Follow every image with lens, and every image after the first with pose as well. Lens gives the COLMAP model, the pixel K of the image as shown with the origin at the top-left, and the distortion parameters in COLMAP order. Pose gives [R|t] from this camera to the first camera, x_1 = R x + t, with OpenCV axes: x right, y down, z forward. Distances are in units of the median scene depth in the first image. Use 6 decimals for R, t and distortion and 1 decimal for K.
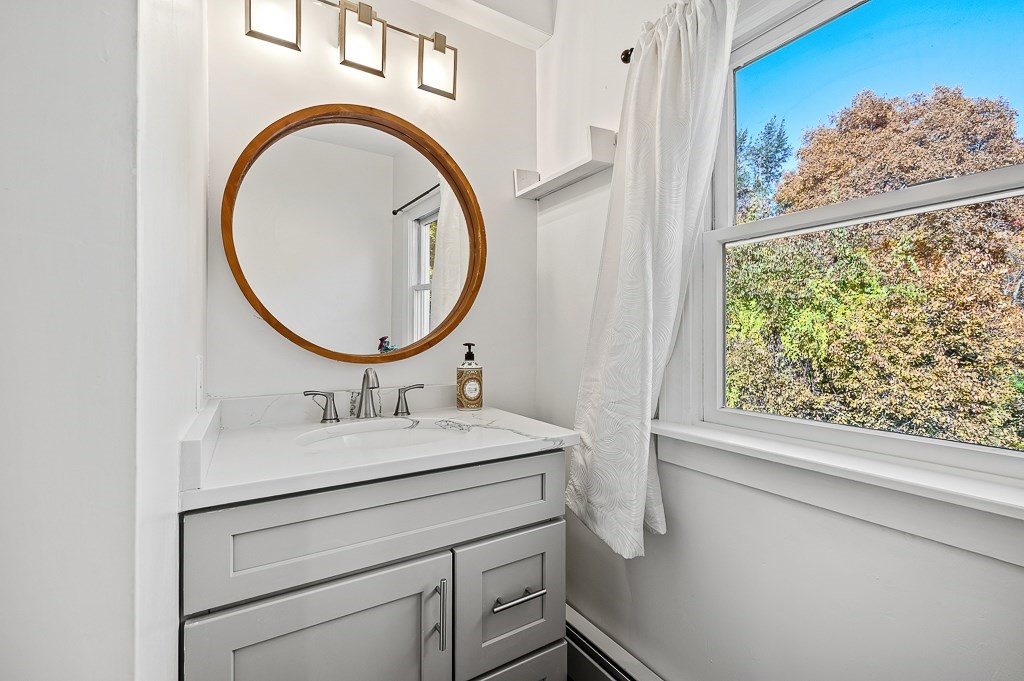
lens RADIAL K [[445.3, 0, 513.2], [0, 445.3, 330.3], [0, 0, 1]] dist [-0.001749, -0.000159]
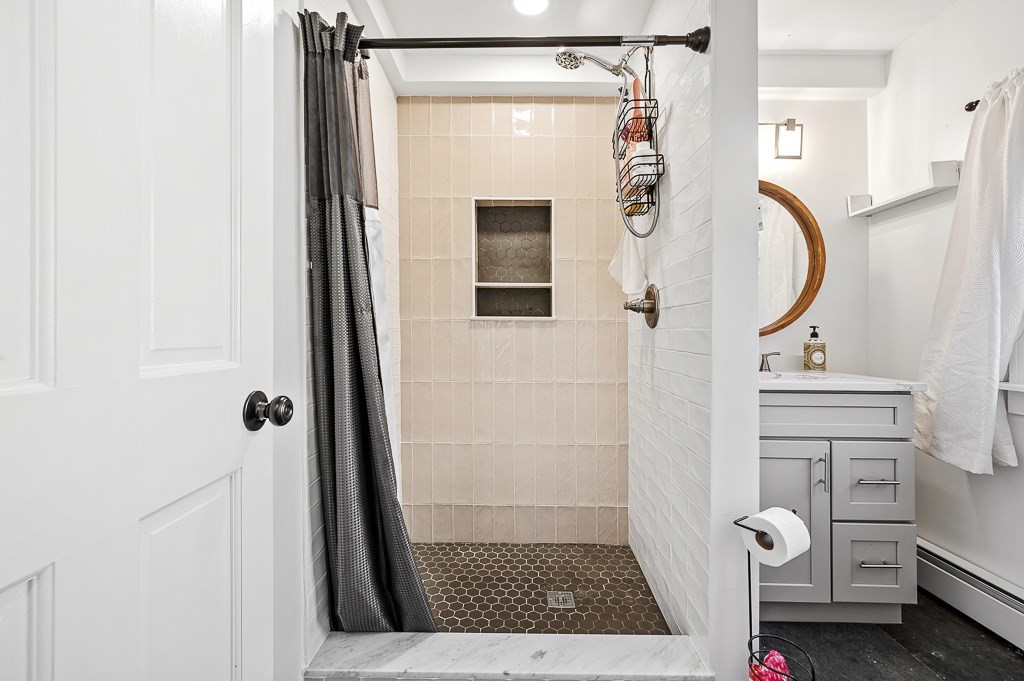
lens RADIAL K [[418.4, 0, 512.3], [0, 418.4, 326.3], [0, 0, 1]] dist [0.000812, -0.000103]
pose [[0.843631, -0.001577, -0.536920, -0.226925], [-0.004270, 0.999944, -0.009645, 0.055151], [0.536906, 0.010430, 0.843578, -0.771325]]
